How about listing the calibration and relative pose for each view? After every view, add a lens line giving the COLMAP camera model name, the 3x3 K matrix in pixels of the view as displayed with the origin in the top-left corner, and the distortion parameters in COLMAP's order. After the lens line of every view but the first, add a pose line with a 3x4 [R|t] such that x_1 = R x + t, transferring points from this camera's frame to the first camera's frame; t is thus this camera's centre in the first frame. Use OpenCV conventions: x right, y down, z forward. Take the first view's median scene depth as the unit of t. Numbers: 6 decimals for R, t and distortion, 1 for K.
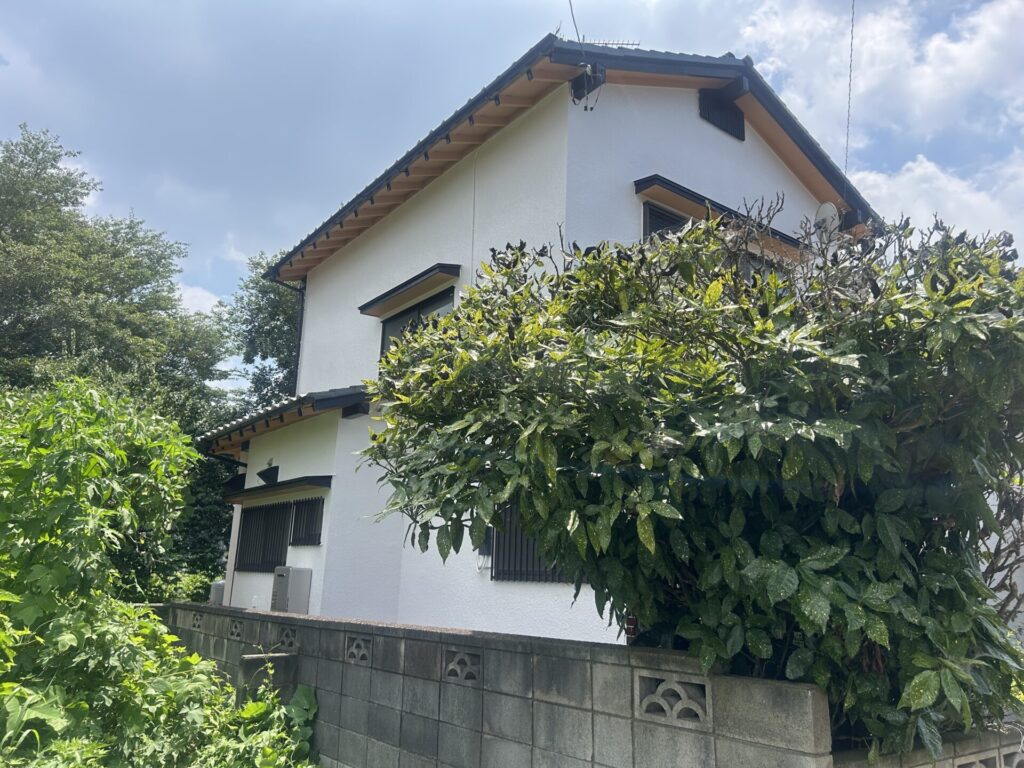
lens RADIAL K [[763.3, 0, 506.1], [0, 763.3, 382.7], [0, 0, 1]] dist [0.052733, -0.066361]
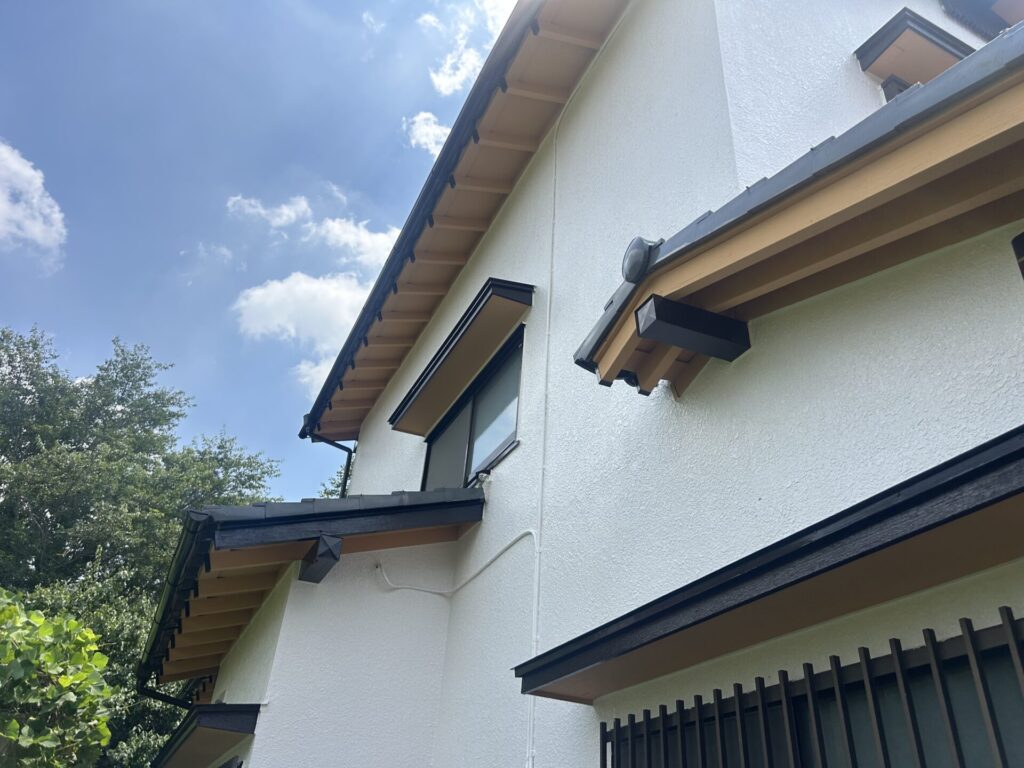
lens RADIAL K [[763.3, 0, 524.3], [0, 763.3, 379.4], [0, 0, 1]] dist [0.052733, -0.066361]
pose [[0.982565, -0.085010, -0.165344, 0.030823], [0.022388, 0.936971, -0.348690, 0.167388], [0.184565, 0.338909, 0.922538, 0.877368]]
